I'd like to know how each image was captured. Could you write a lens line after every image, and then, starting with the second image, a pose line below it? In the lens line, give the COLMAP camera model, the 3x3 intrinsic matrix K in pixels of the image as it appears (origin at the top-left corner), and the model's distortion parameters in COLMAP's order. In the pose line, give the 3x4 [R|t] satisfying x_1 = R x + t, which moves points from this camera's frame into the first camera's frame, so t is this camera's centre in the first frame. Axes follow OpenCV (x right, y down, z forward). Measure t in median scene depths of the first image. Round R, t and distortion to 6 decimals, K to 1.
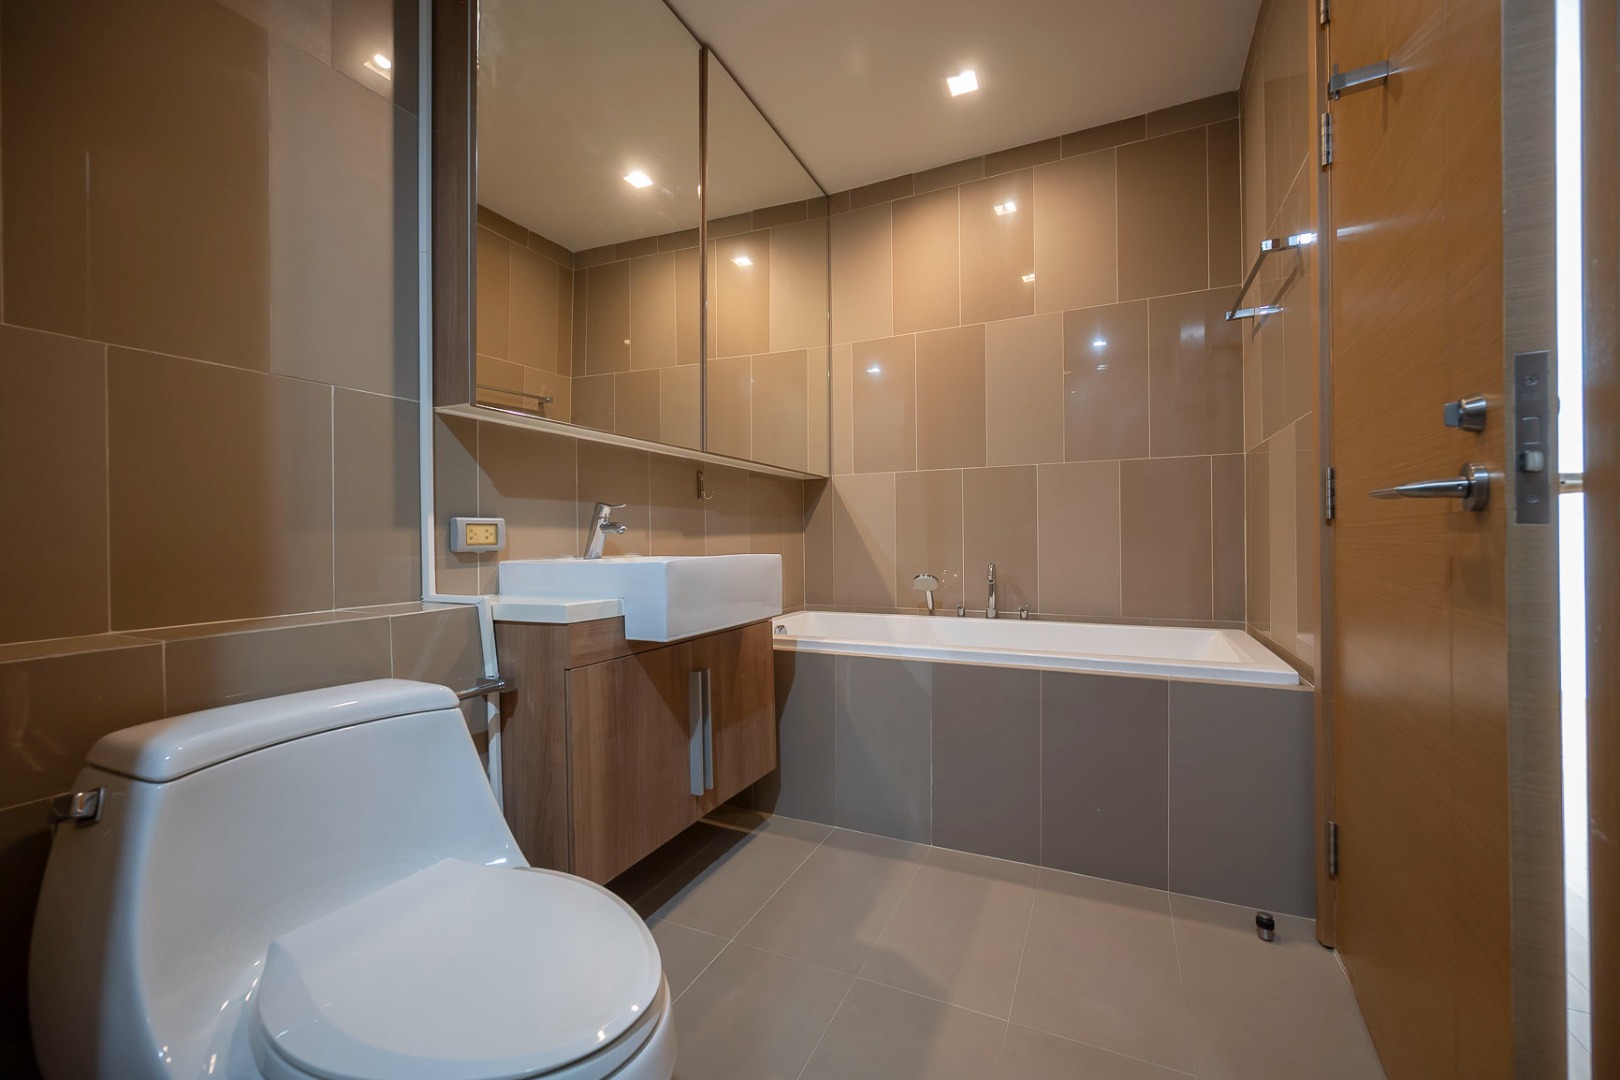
lens RADIAL K [[641.8, 0, 814.1], [0, 641.8, 537.6], [0, 0, 1]] dist [0.000874, 0.000053]
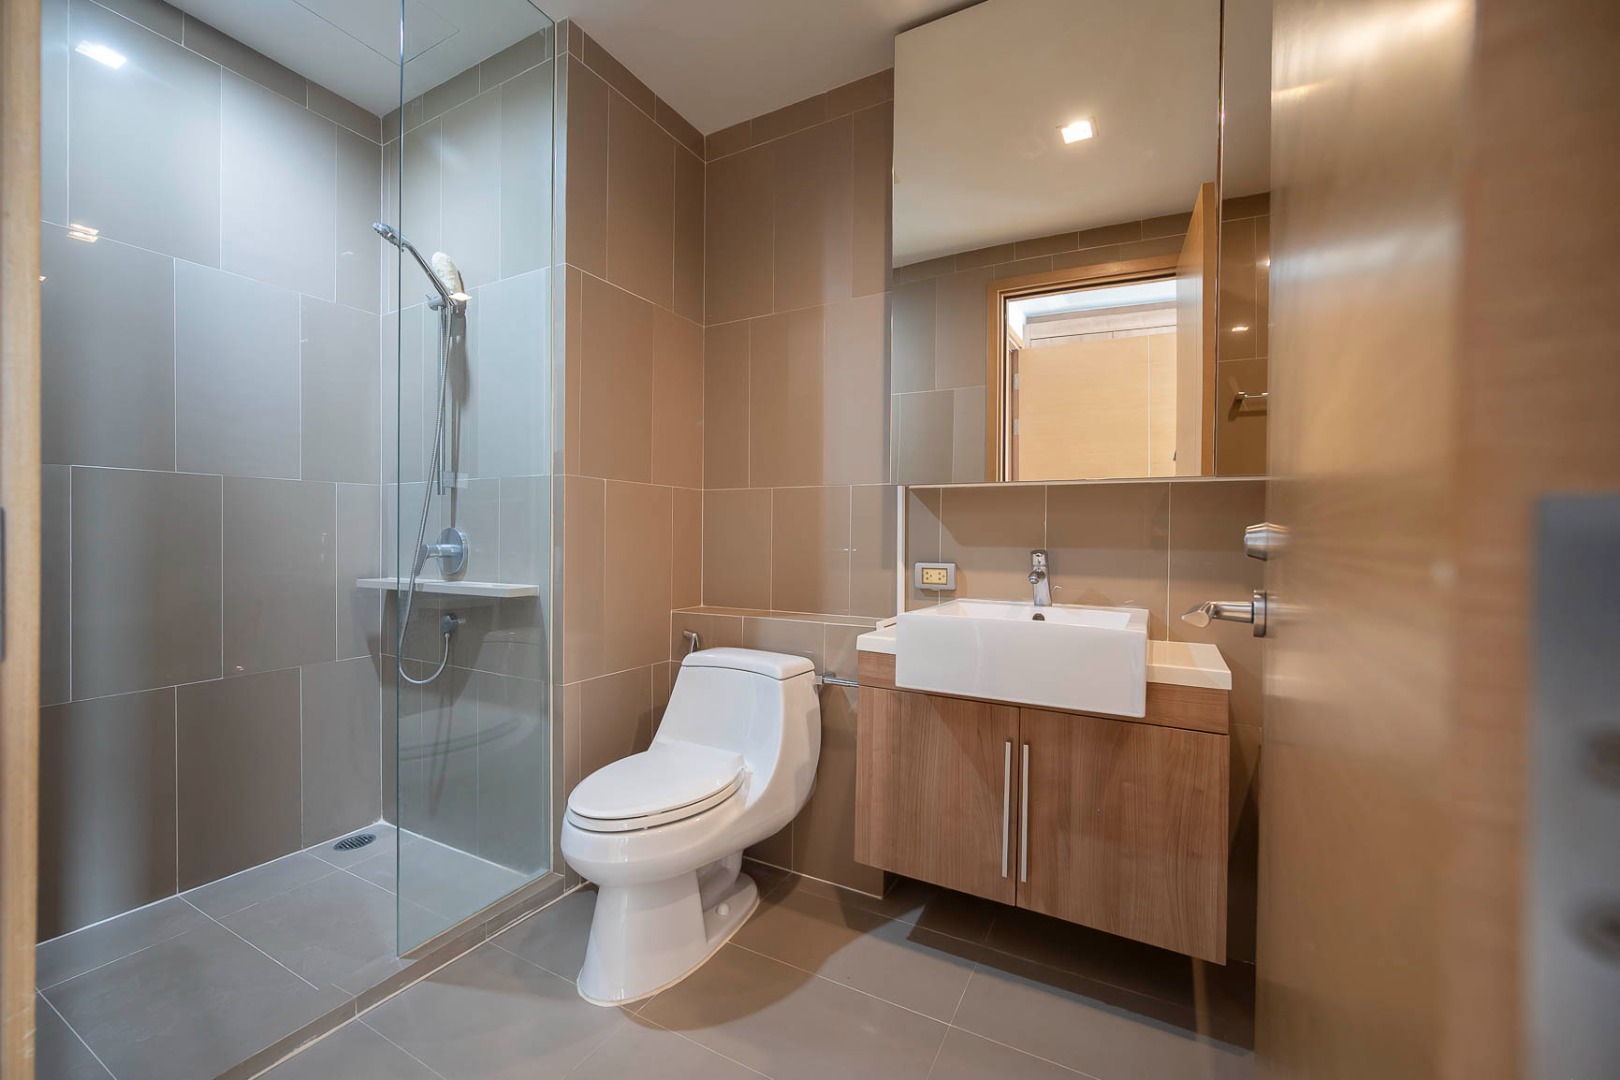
lens RADIAL K [[641.8, 0, 814.1], [0, 641.8, 537.6], [0, 0, 1]] dist [0.000874, 0.000053]
pose [[-0.060950, 0.015754, -0.998016, 0.804526], [-0.010154, 0.999814, 0.016403, -0.102831], [0.998089, 0.011133, -0.060779, 0.834980]]
